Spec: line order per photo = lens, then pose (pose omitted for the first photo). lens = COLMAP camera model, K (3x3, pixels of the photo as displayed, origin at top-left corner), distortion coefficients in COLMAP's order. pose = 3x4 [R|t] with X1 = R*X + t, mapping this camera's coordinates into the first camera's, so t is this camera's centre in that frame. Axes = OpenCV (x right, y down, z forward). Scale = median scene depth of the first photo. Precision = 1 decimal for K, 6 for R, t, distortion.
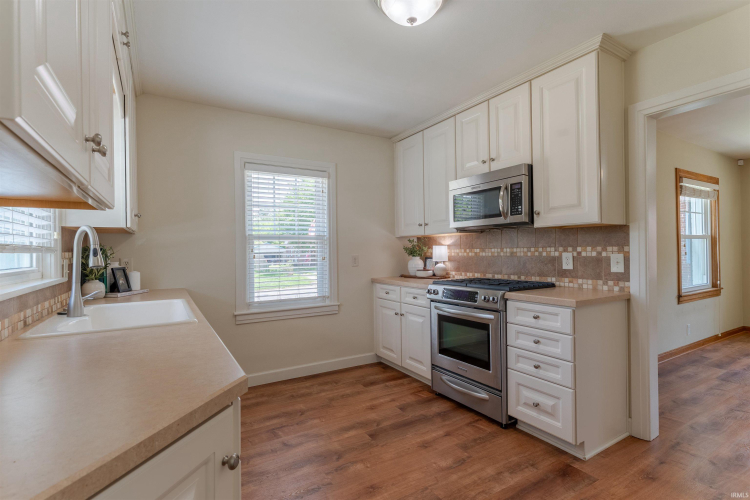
lens RADIAL K [[360.5, 0, 373.7], [0, 360.5, 247.2], [0, 0, 1]] dist [0.004082, 0.000693]
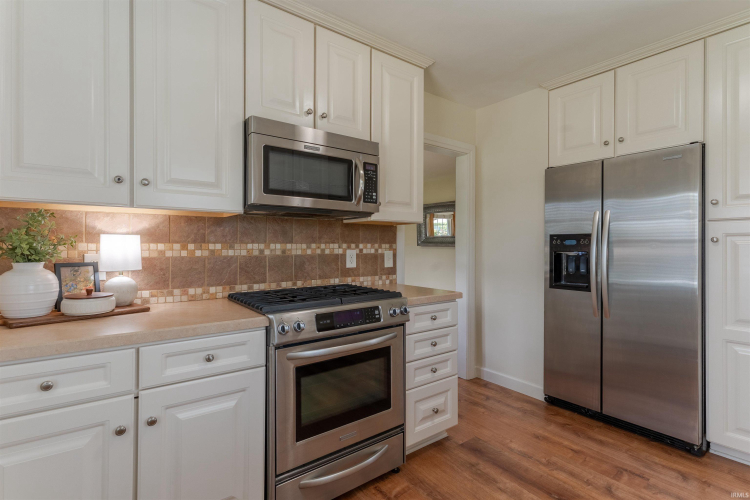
lens RADIAL K [[360.5, 0, 373.7], [0, 360.5, 247.2], [0, 0, 1]] dist [0.004082, 0.000693]
pose [[-0.100234, 0.008284, 0.994929, -0.393257], [-0.009768, 0.999909, -0.009310, 0.016690], [-0.994916, -0.010652, -0.100144, 1.046496]]
